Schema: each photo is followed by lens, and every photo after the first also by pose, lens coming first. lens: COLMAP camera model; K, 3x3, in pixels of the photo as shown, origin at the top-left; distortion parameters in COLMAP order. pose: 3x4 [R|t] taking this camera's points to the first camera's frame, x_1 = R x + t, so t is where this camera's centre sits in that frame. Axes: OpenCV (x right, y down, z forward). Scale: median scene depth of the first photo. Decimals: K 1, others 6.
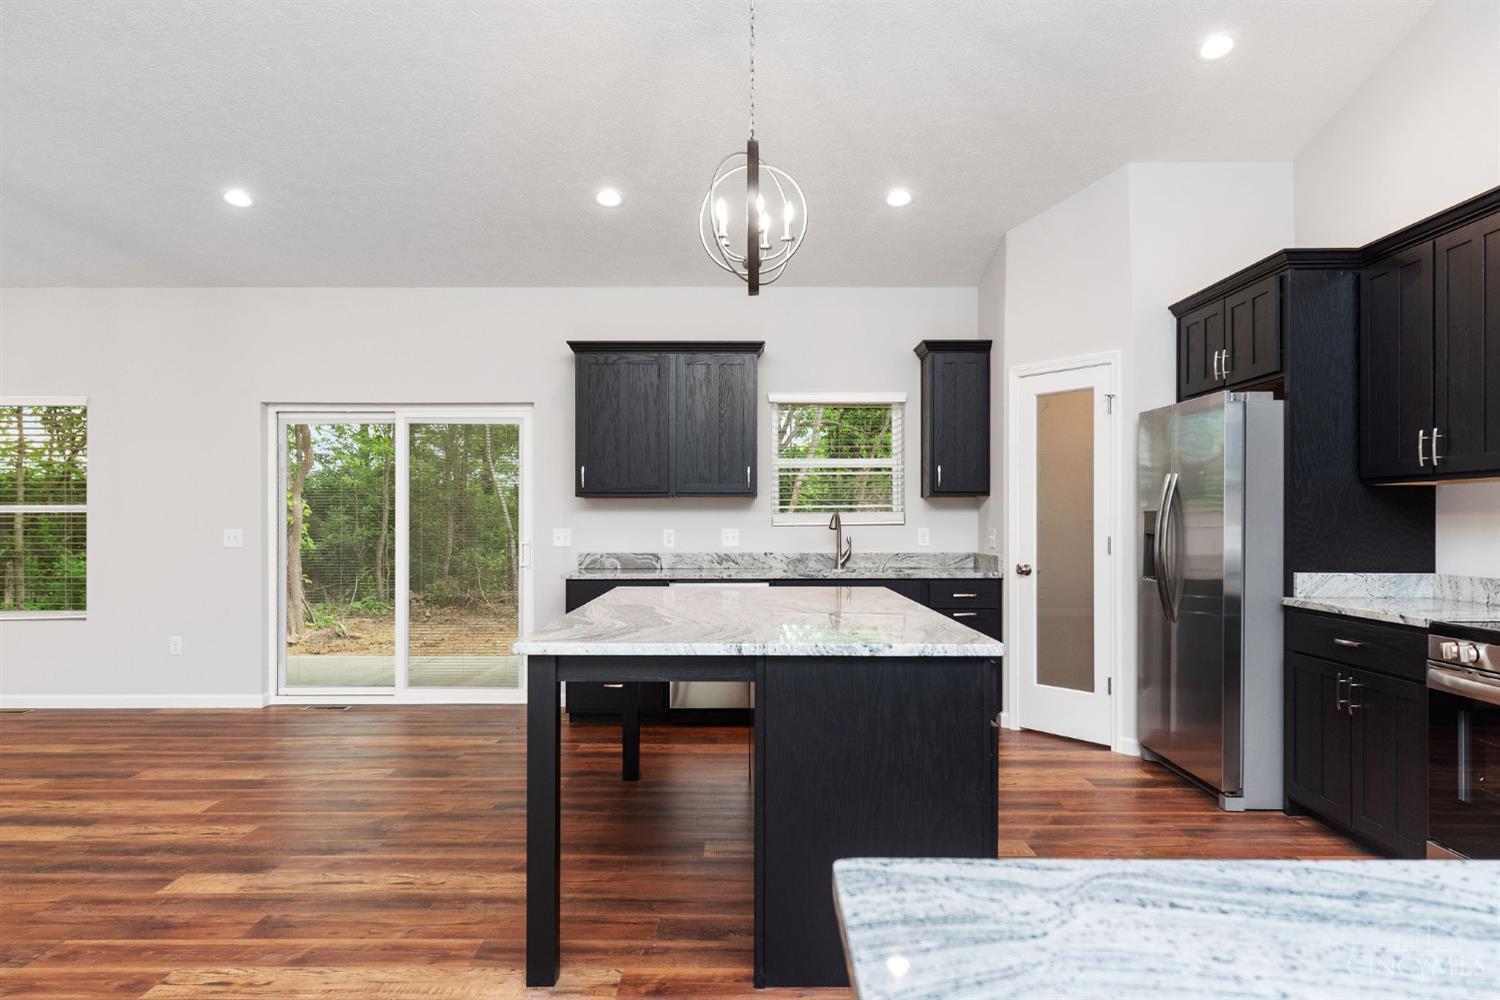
lens RADIAL K [[992.4, 0, 736.3], [0, 992.4, 517.9], [0, 0, 1]] dist [0.014893, -0.007492]
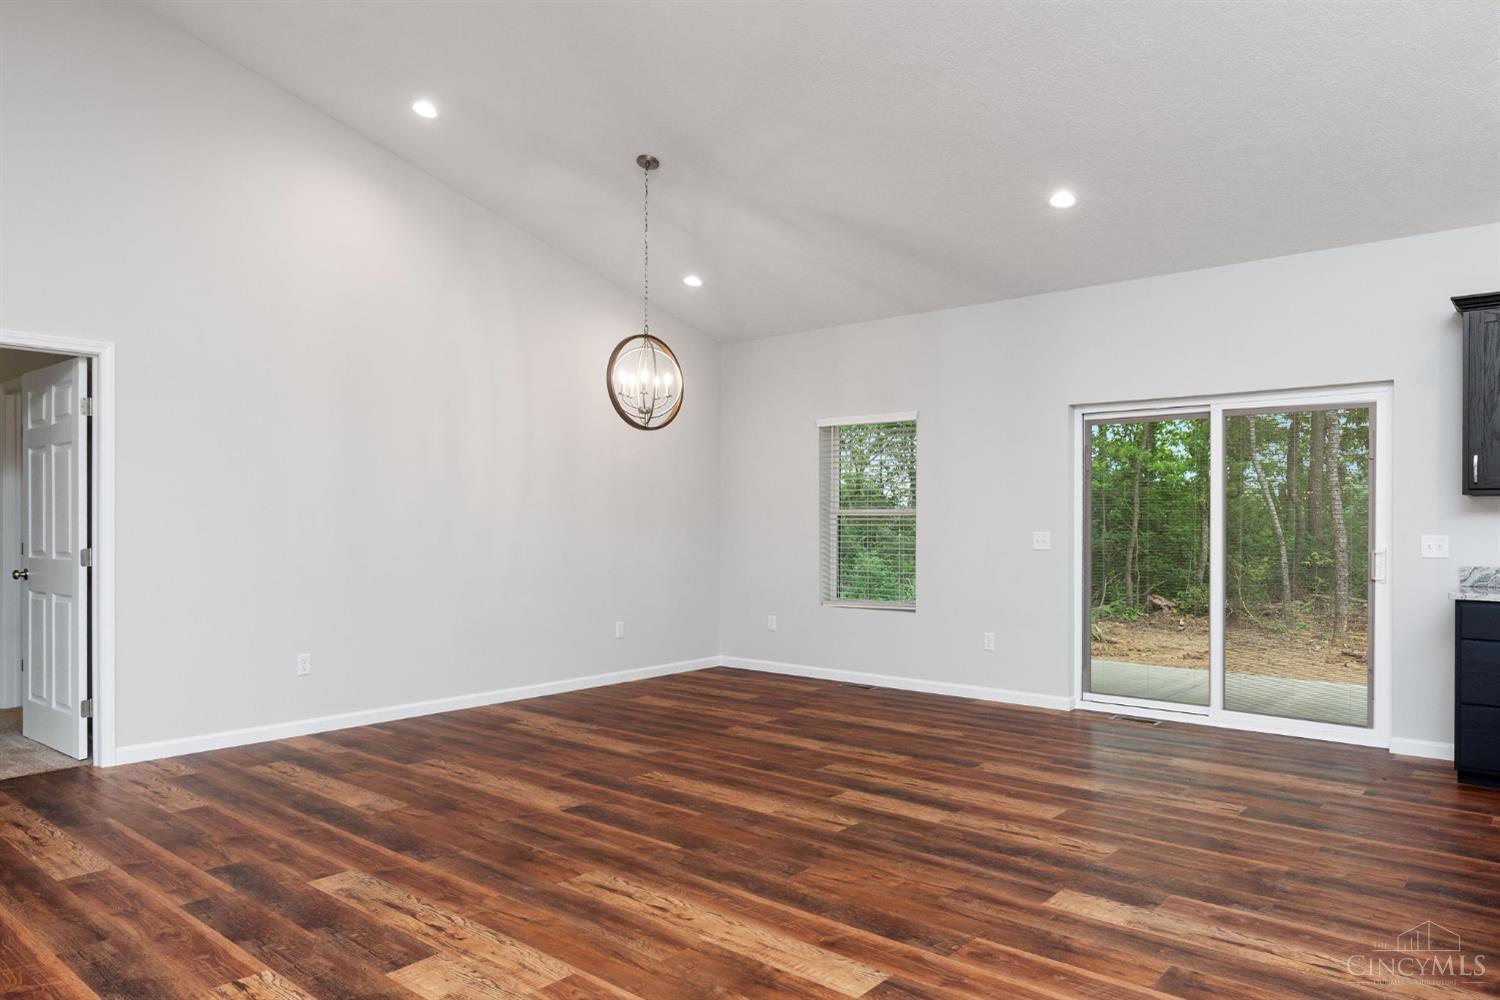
lens RADIAL K [[978.5, 0, 748.1], [0, 978.5, 520.6], [0, 0, 1]] dist [0.013775, -0.007540]
pose [[0.767662, 0.001670, -0.640853, -0.110296], [-0.002613, 0.999996, -0.000524, 0.001372], [0.640849, 0.002077, 0.767664, 0.046222]]
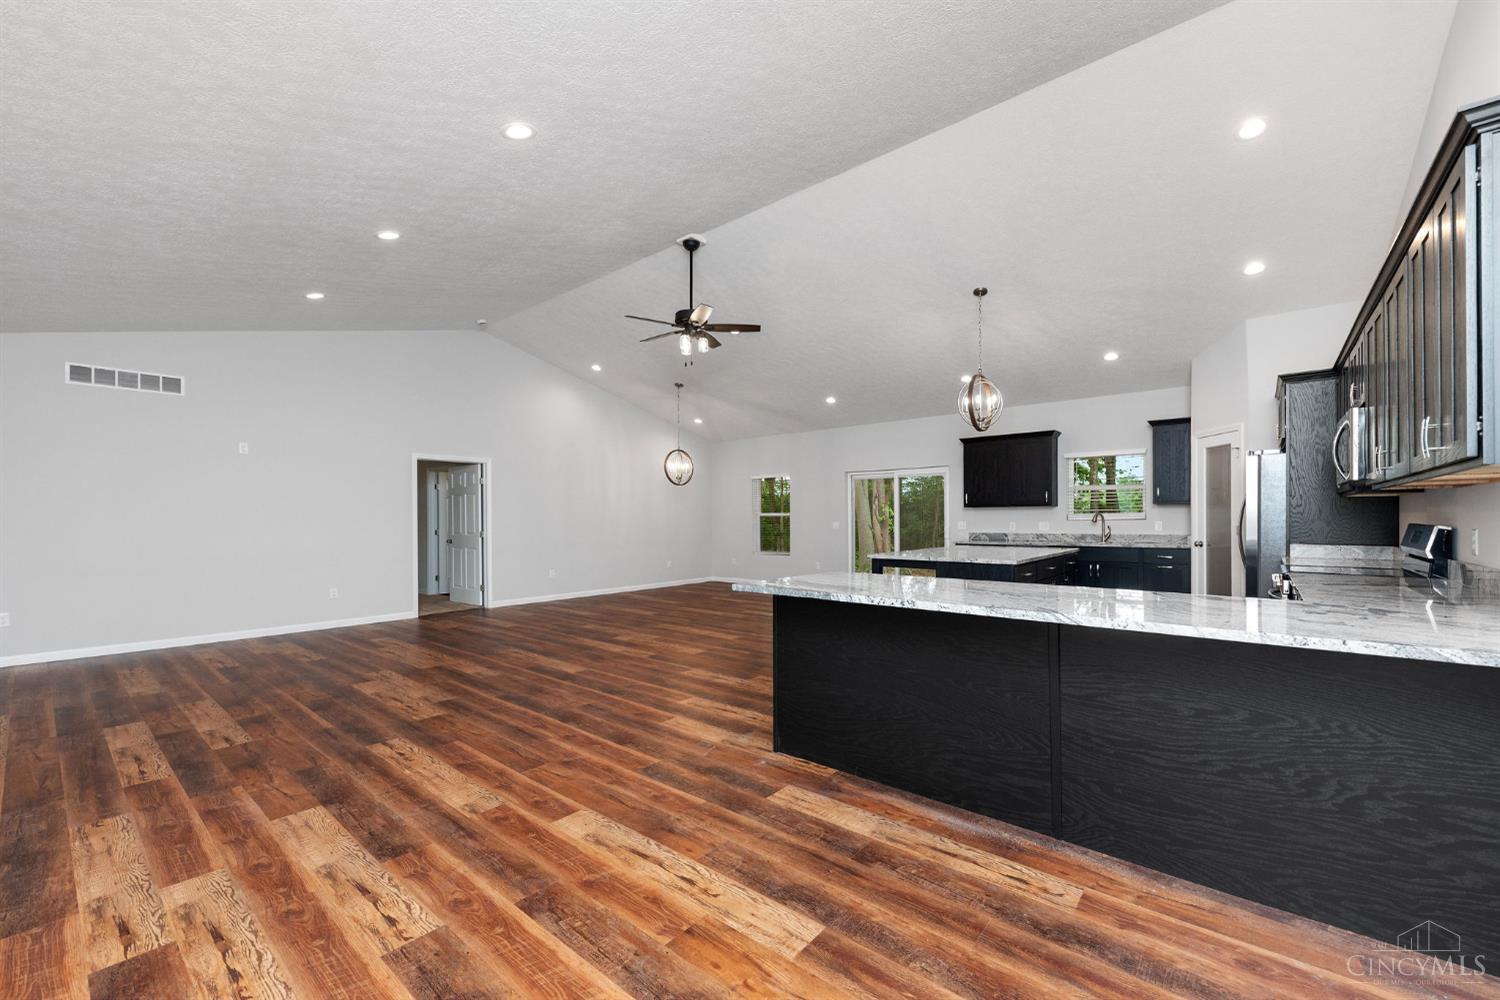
lens RADIAL K [[600.5, 0, 747.2], [0, 600.5, 516.2], [0, 0, 1]] dist [0.007293, -0.003267]
pose [[0.769935, -0.006654, -0.638088, 0.364790], [0.006937, 0.999974, -0.002057, -0.002620], [0.638085, -0.002843, 0.769961, -0.403842]]
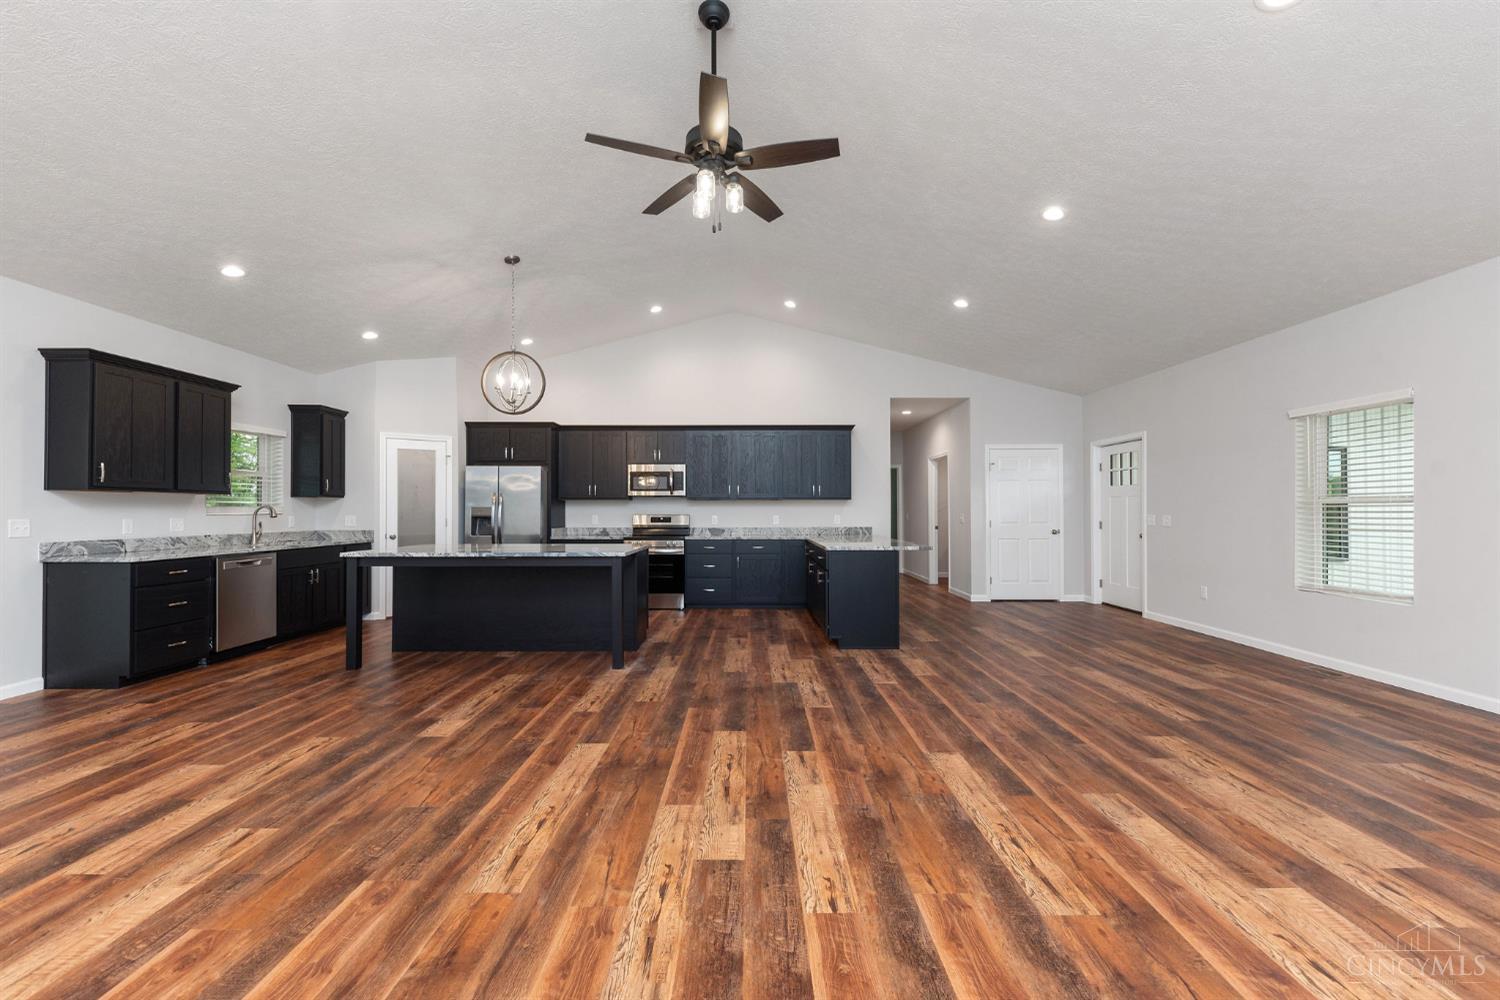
lens RADIAL K [[600.5, 0, 751.7], [0, 600.5, 502.1], [0, 0, 1]] dist [0.007293, -0.003267]
pose [[-0.017316, 0.015575, 0.999729, -0.929130], [-0.000951, 0.999878, -0.015594, 0.002130], [-0.999850, -0.001220, -0.017299, 0.300518]]
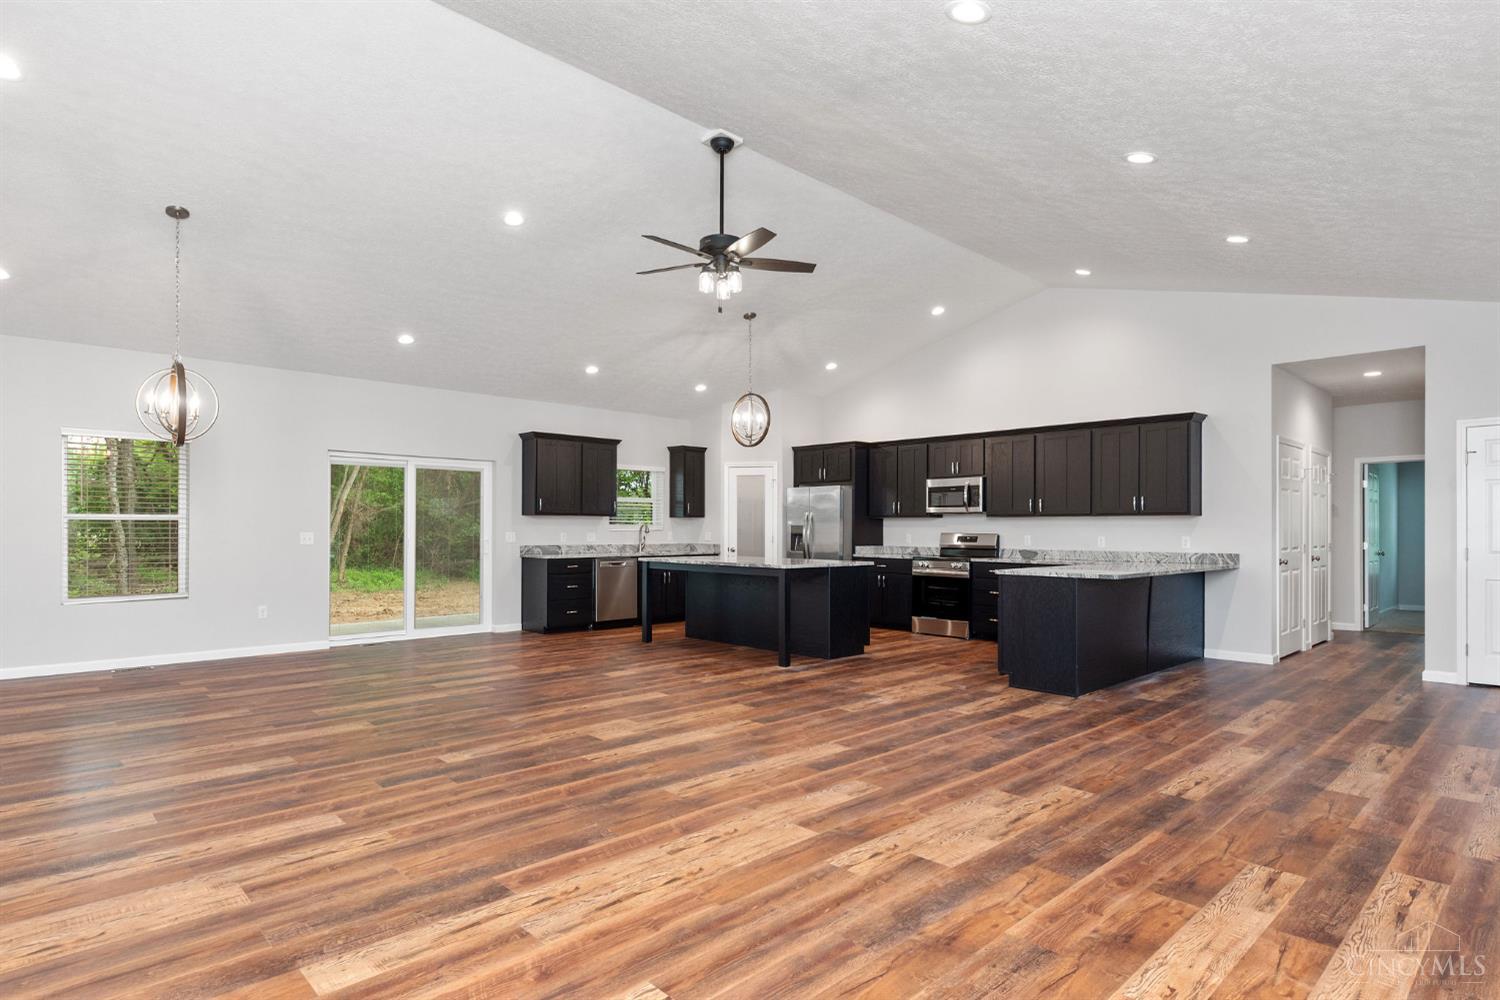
lens RADIAL K [[807.0, 0, 750.4], [0, 807.0, 523.7], [0, 0, 1]] dist [0.006805, -0.005412]
pose [[0.713996, 0.007773, 0.700107, -1.026853], [-0.005925, 0.999970, -0.005061, -0.000070], [-0.700125, -0.000534, 0.714020, -0.403605]]
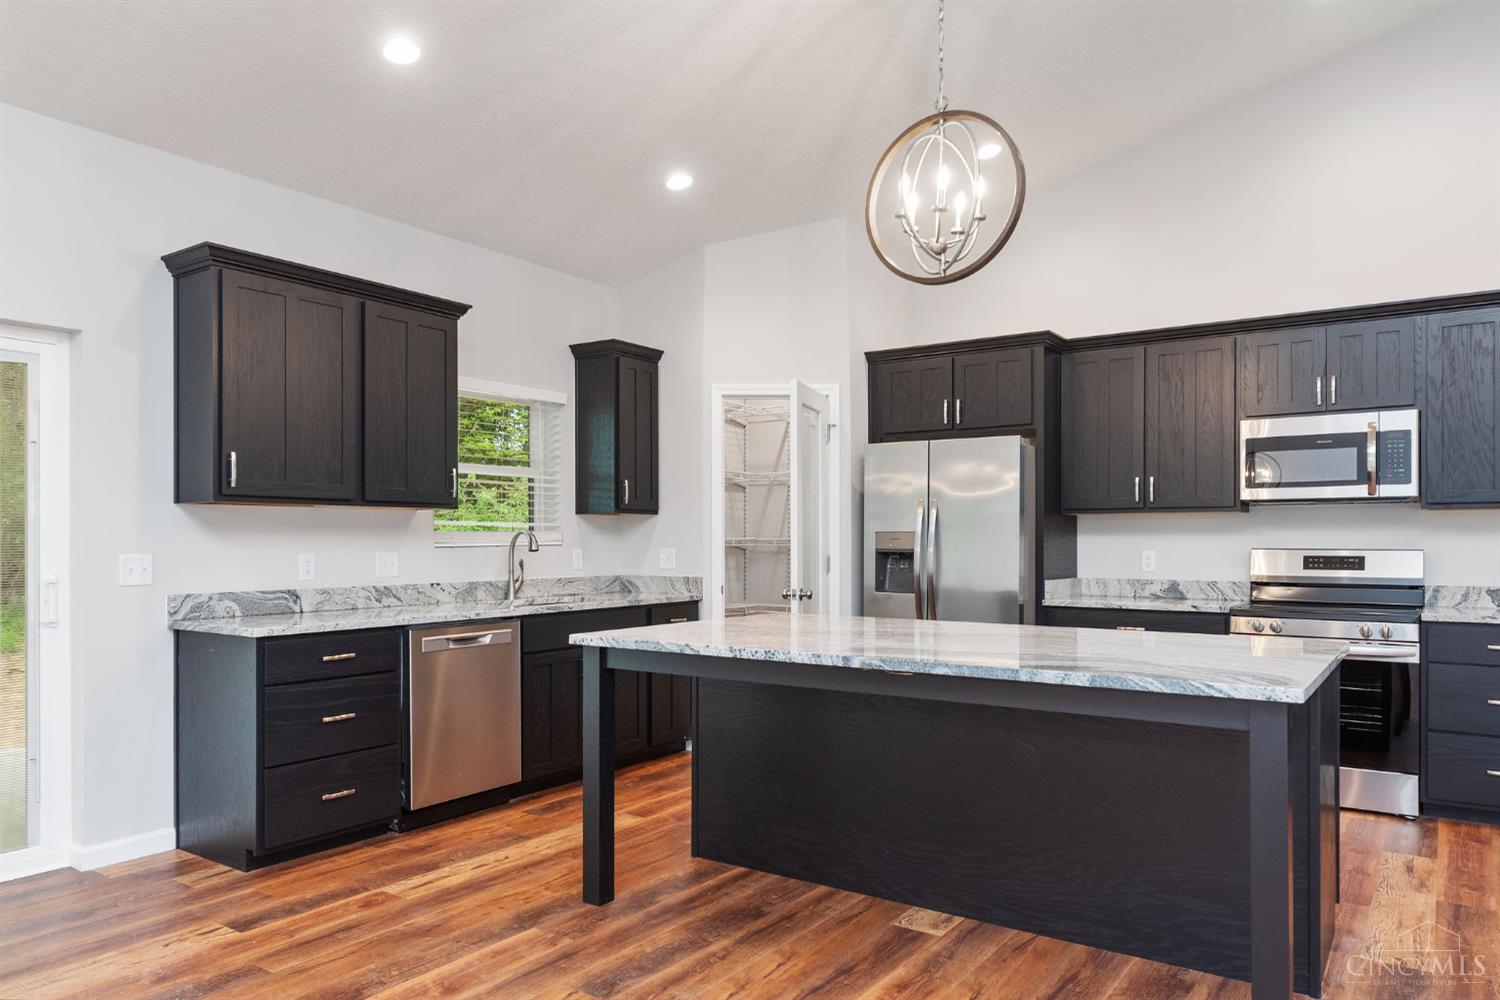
lens RADIAL K [[992.4, 0, 754.2], [0, 992.4, 545.3], [0, 0, 1]] dist [0.014893, -0.007492]
pose [[0.557473, -0.003873, 0.830186, -0.531639], [-0.001867, 0.999981, 0.005919, 0.001381], [-0.830193, -0.004849, 0.557455, 0.422769]]
